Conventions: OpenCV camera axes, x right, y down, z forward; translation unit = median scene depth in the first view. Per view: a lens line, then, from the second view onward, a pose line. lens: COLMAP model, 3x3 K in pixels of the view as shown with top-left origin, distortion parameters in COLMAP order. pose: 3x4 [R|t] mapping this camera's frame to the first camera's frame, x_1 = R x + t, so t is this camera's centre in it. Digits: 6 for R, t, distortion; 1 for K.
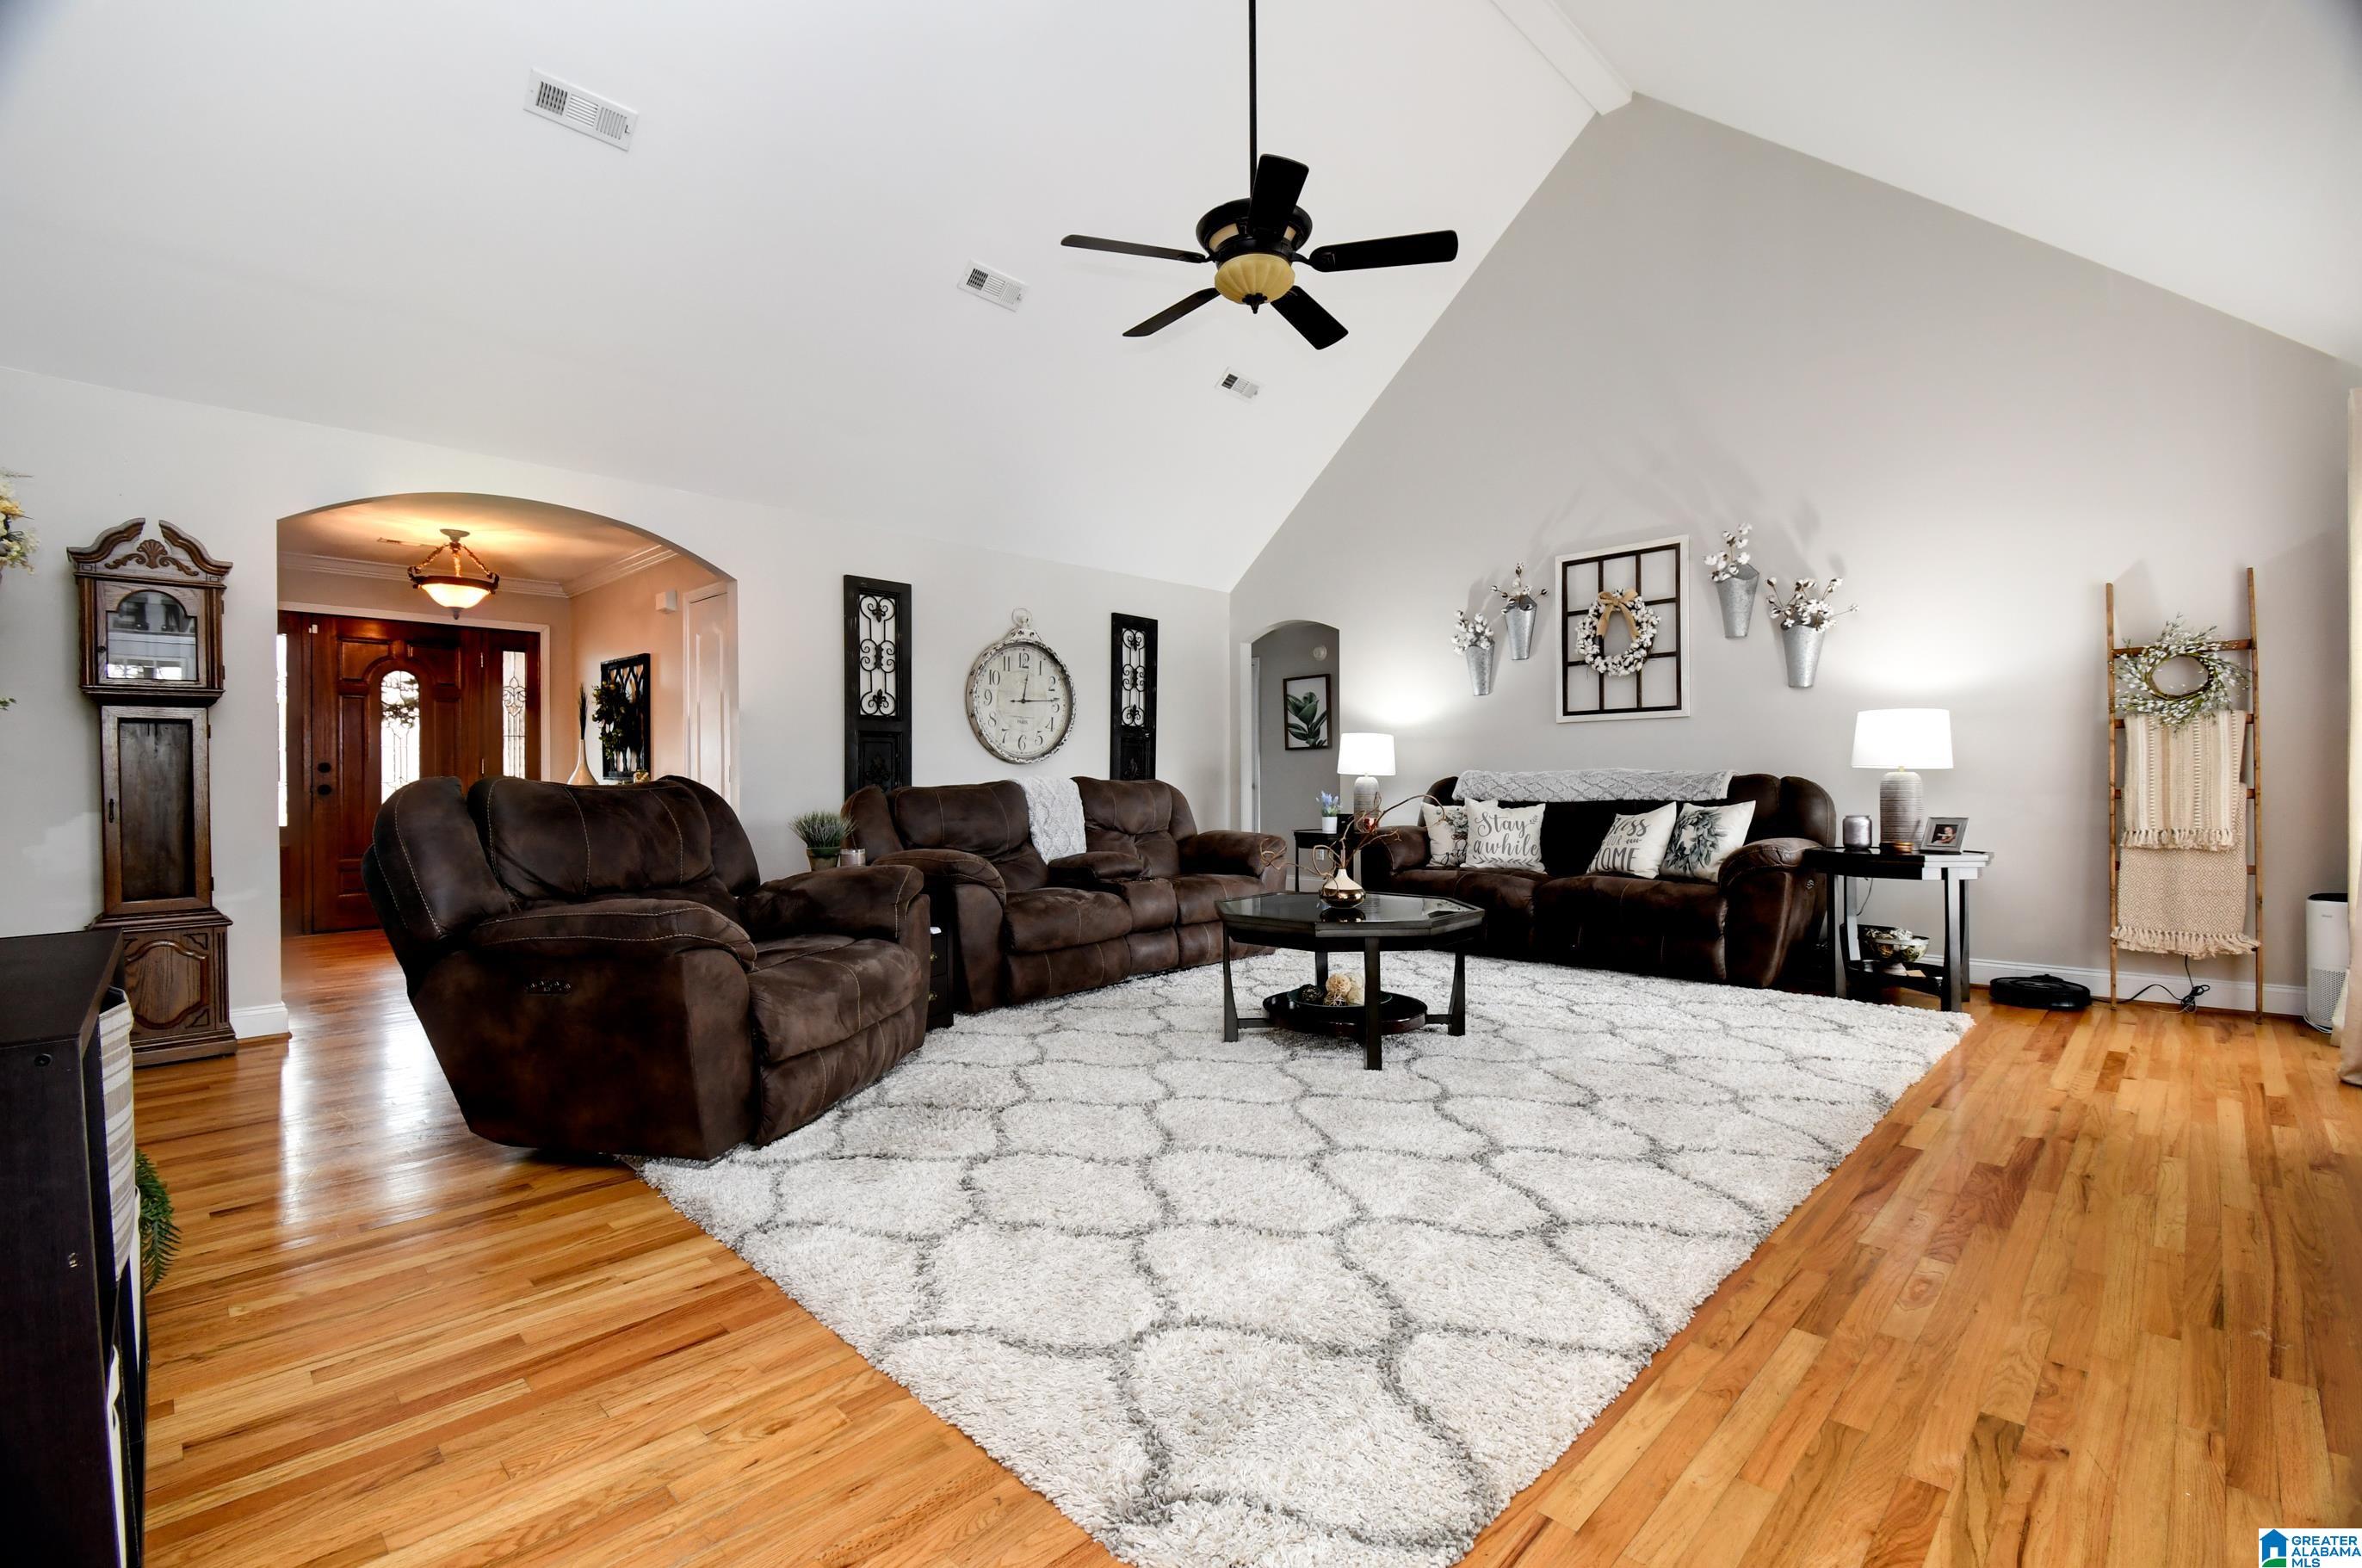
lens RADIAL K [[1033.1, 0, 1181.0], [0, 1033.1, 784.0], [0, 0, 1]] dist [0.027584, -0.023406]
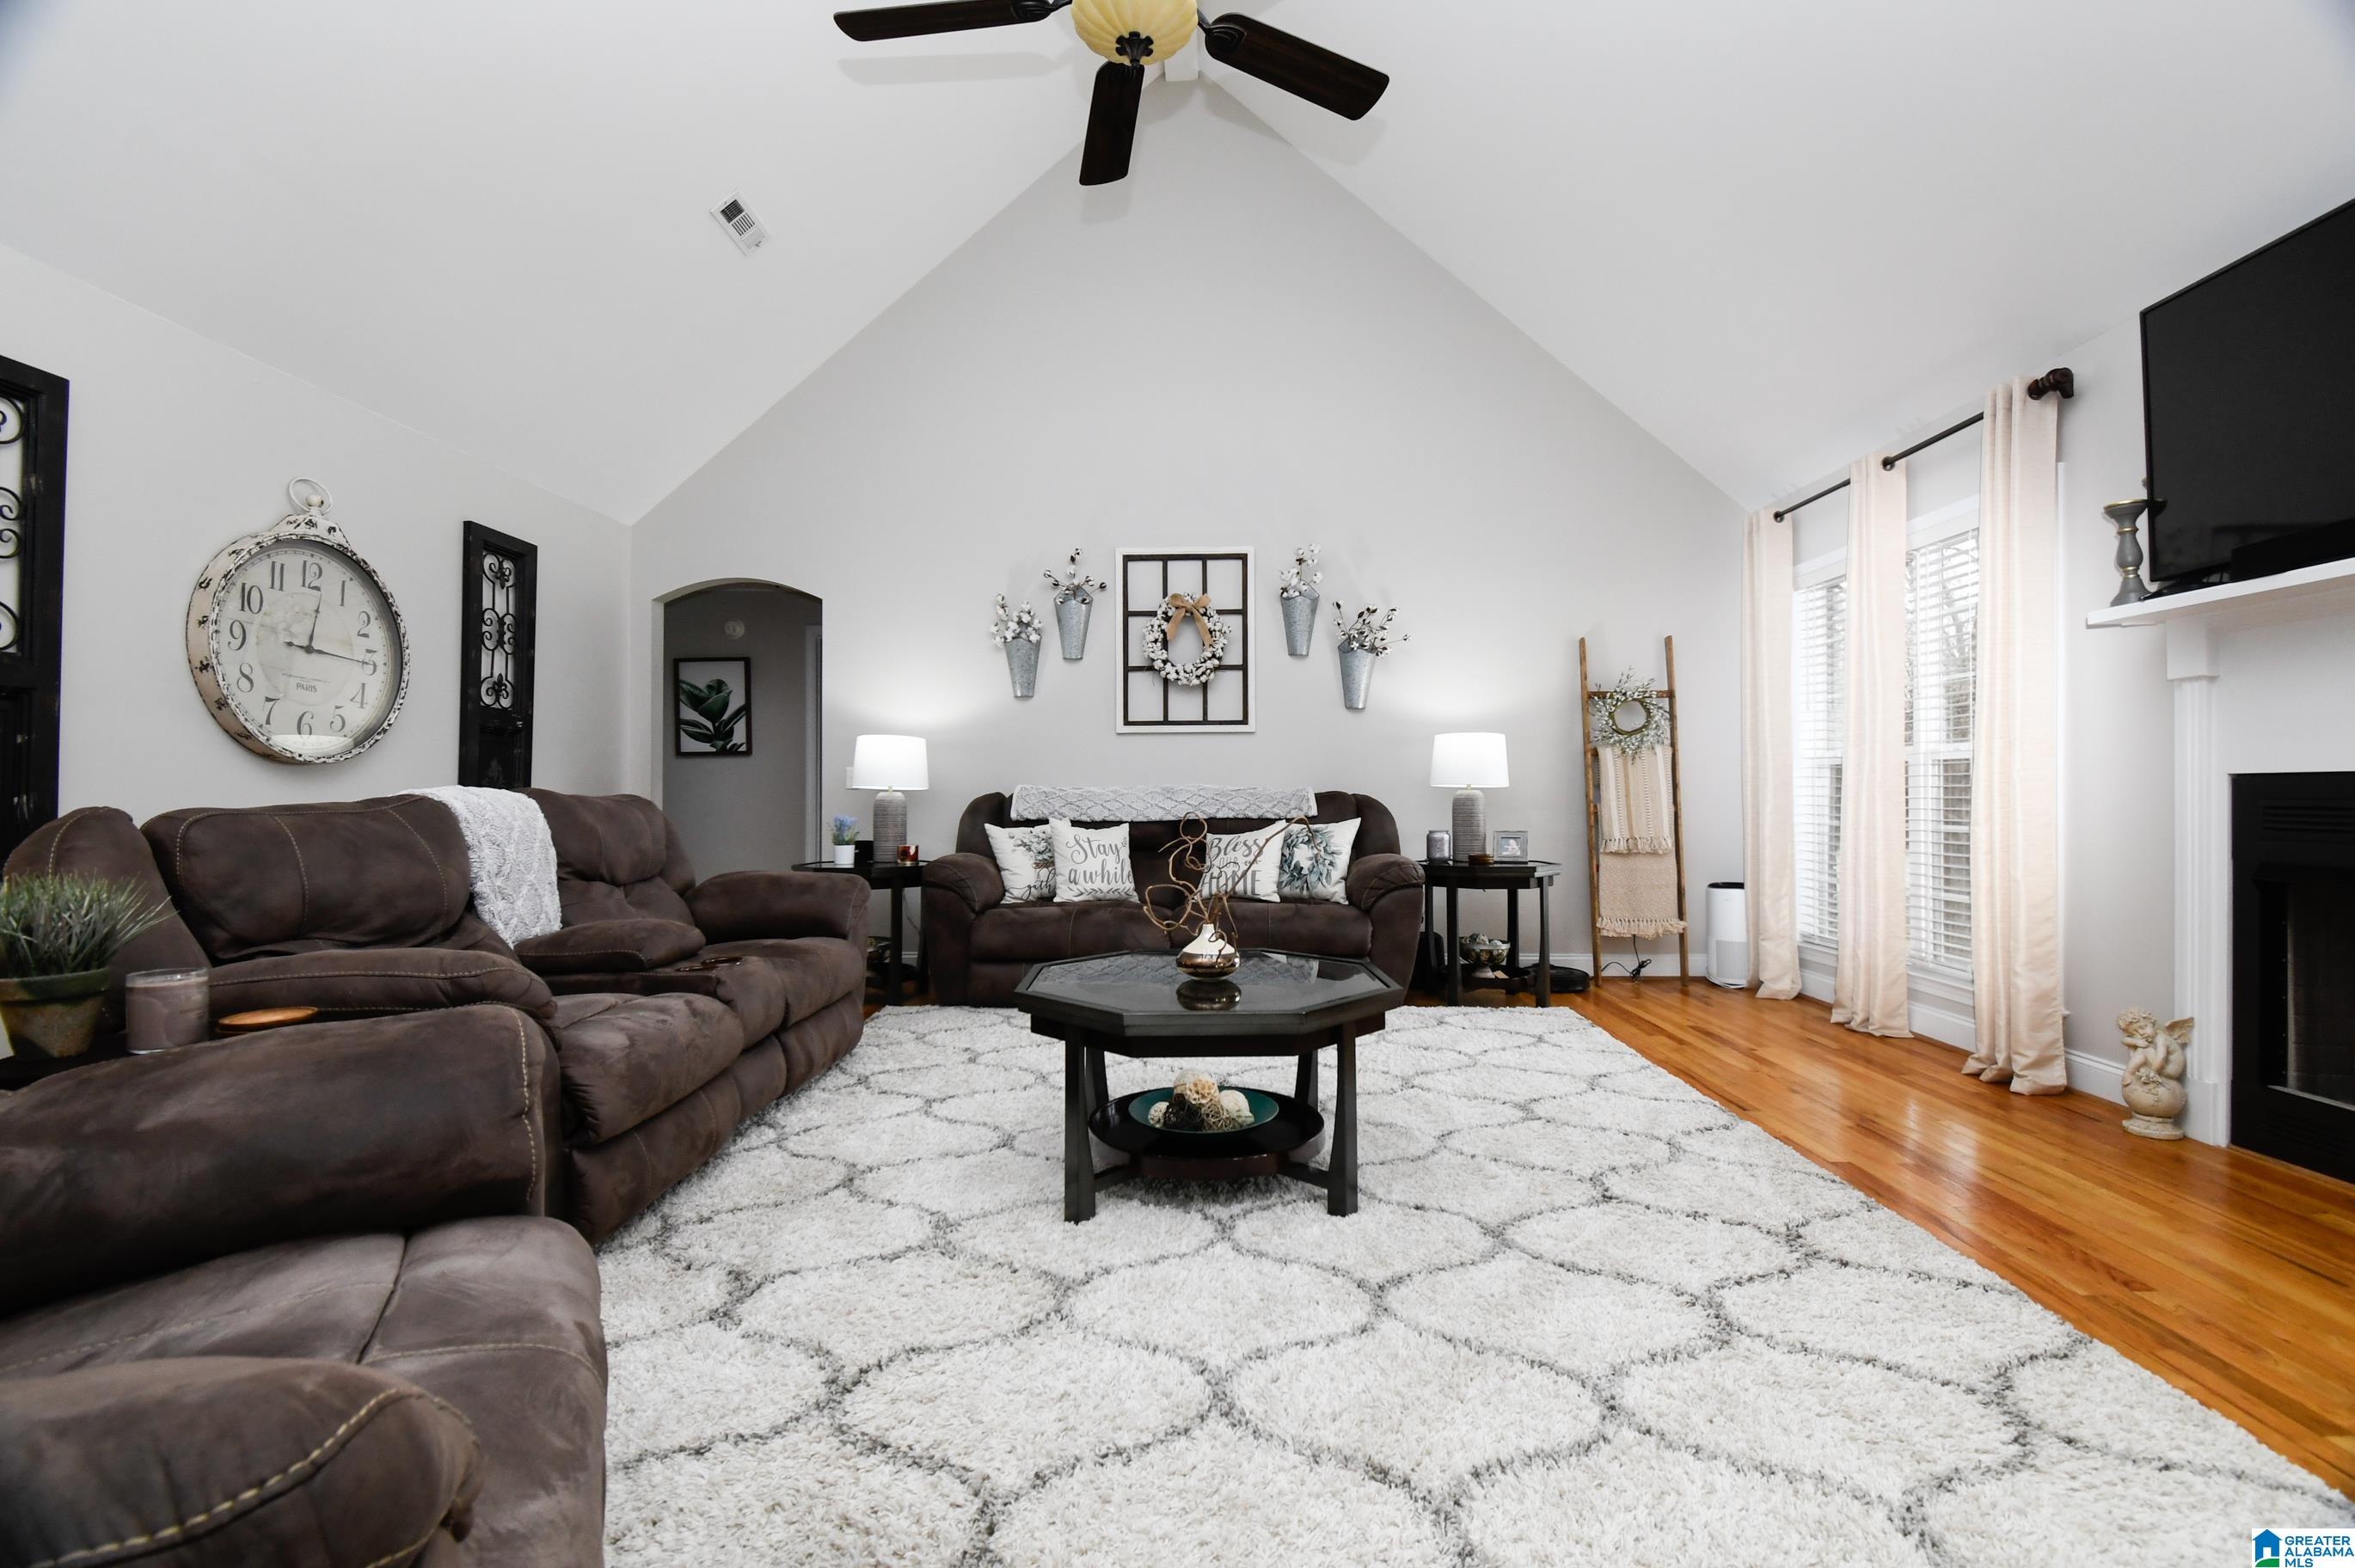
lens RADIAL K [[1030.0, 0, 1177.5], [0, 1030.0, 784.0], [0, 0, 1]] dist [0.027584, -0.023406]
pose [[0.731663, 0.011301, 0.681572, -0.223857], [-0.000490, 0.999871, -0.016053, -0.000598], [-0.681666, 0.011411, 0.731575, 0.338464]]
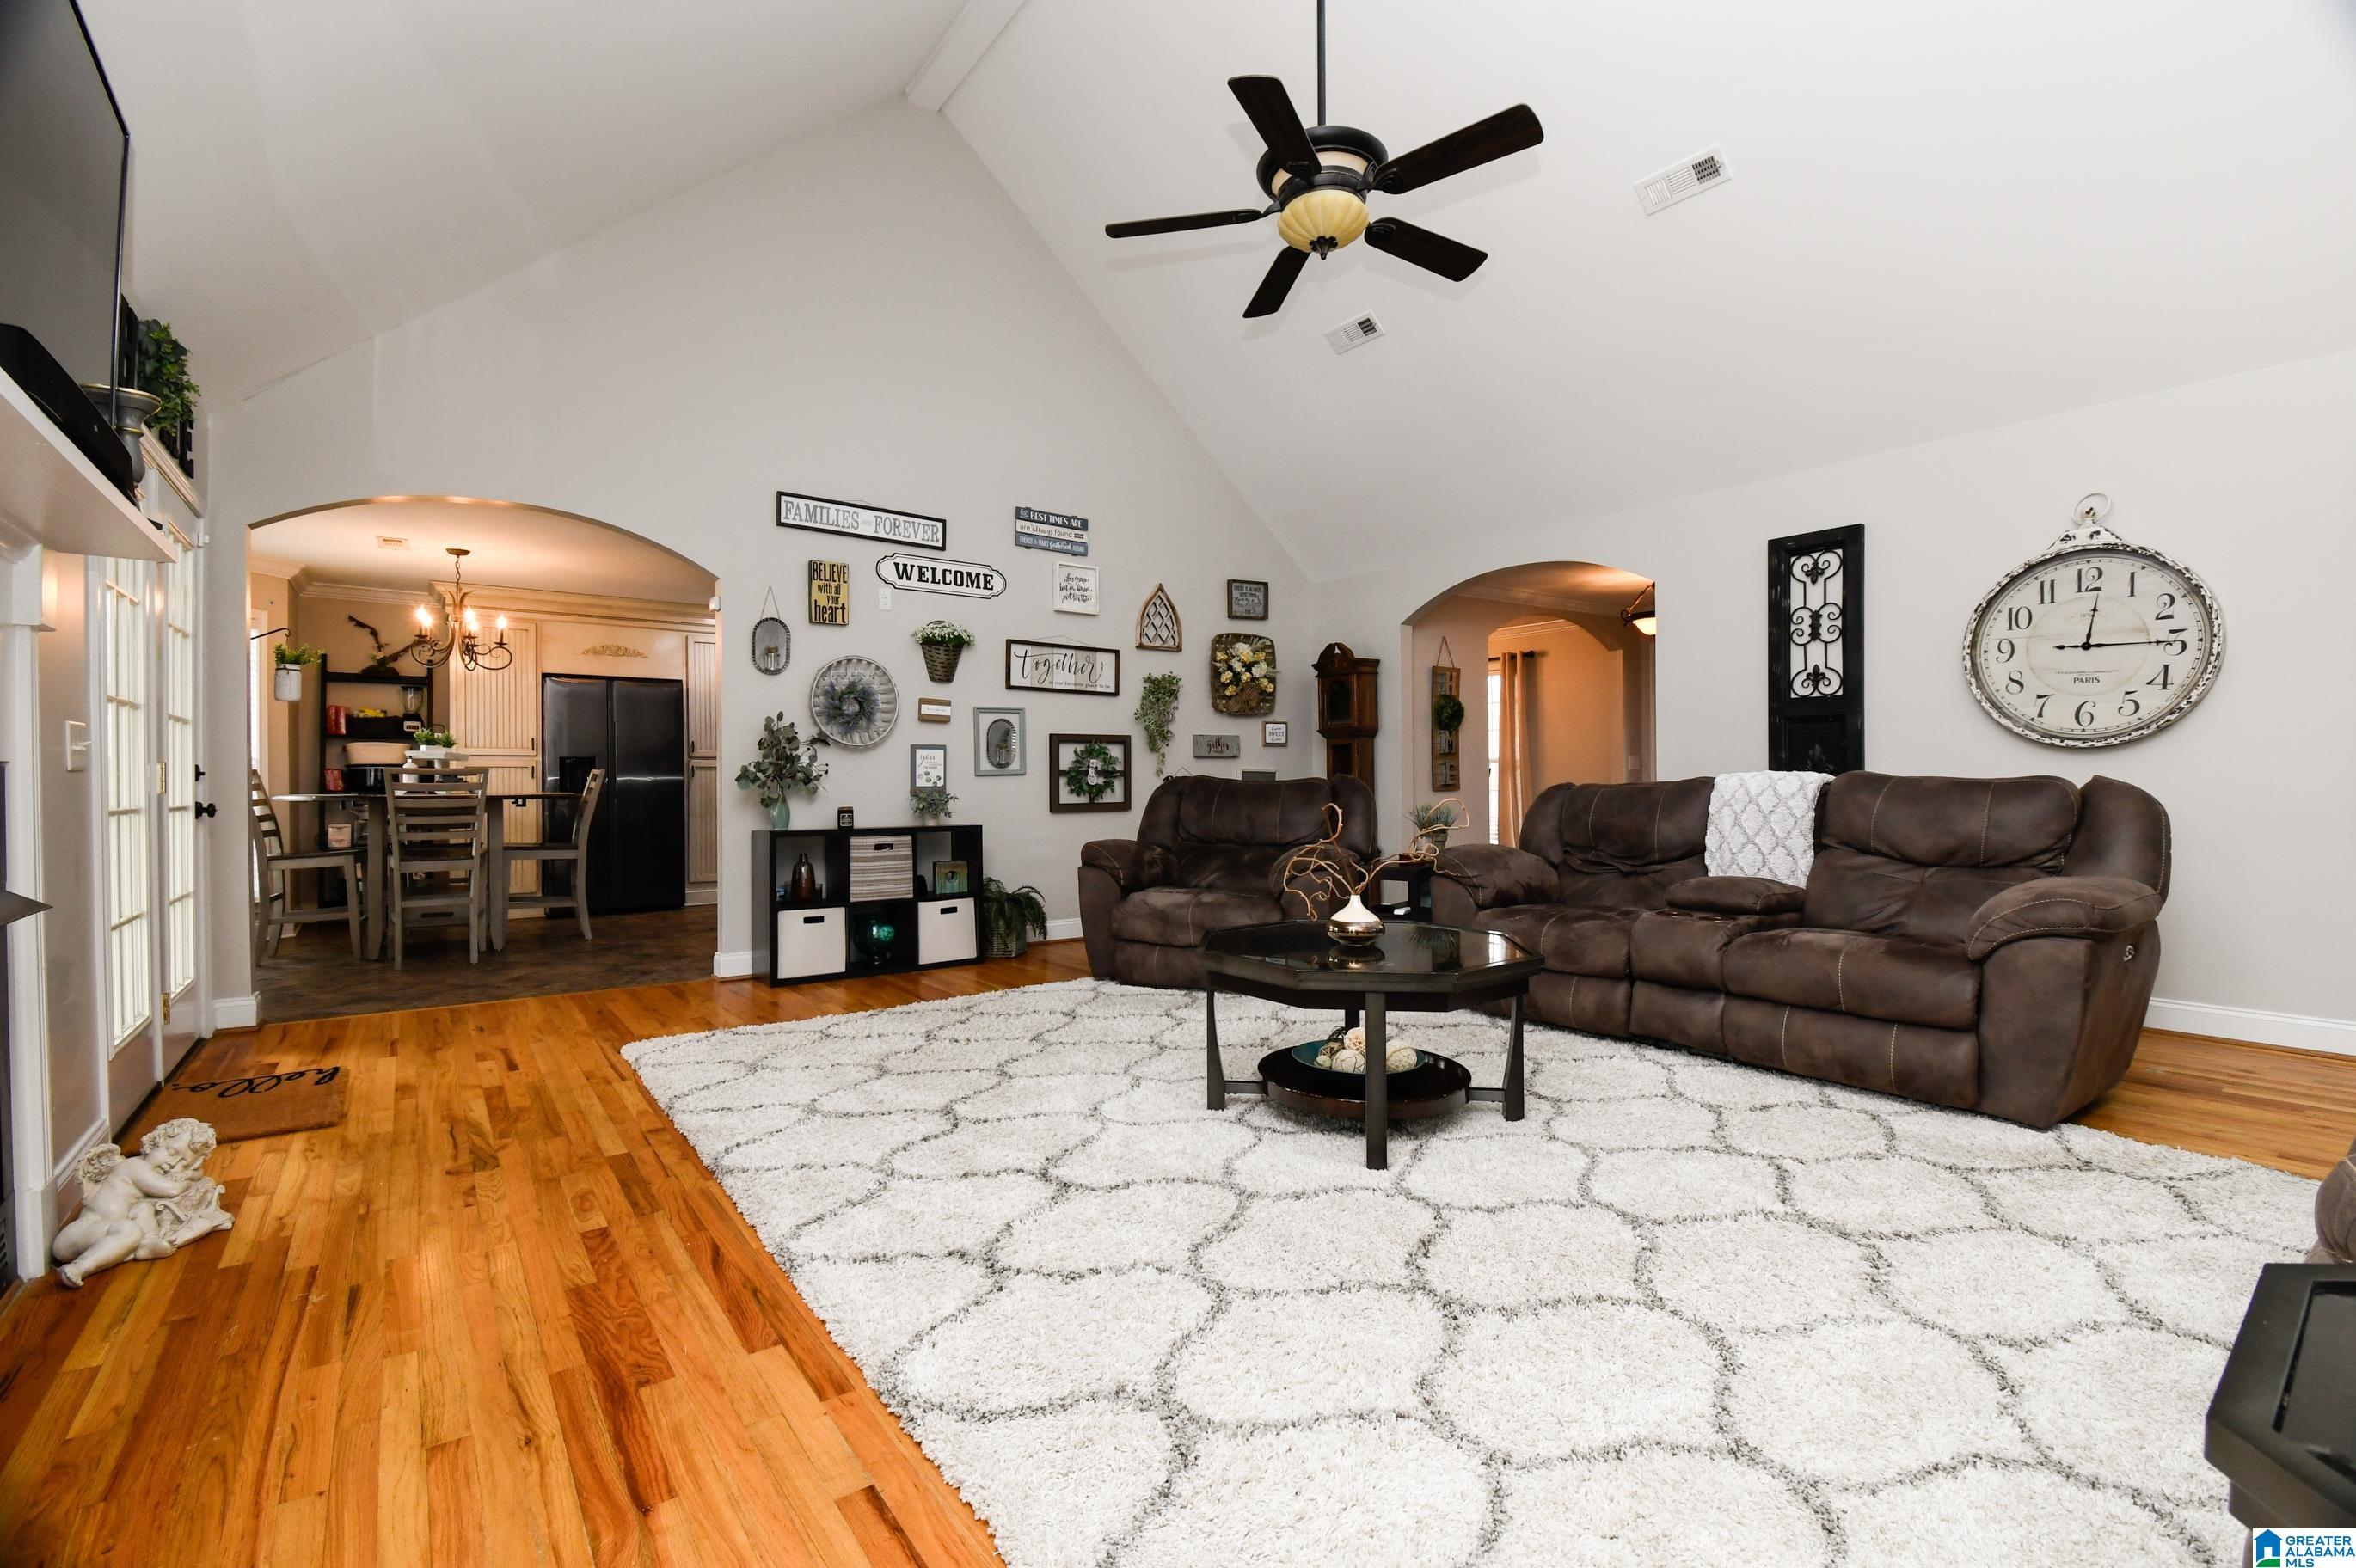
lens RADIAL K [[1030.4, 0, 1178.0], [0, 1030.4, 784.0], [0, 0, 1]] dist [0.027584, -0.023406]
pose [[-0.155915, 0.009291, -0.987727, 0.636074], [0.002380, 0.999956, 0.009030, -0.005986], [0.987768, -0.000943, -0.155930, 0.663025]]
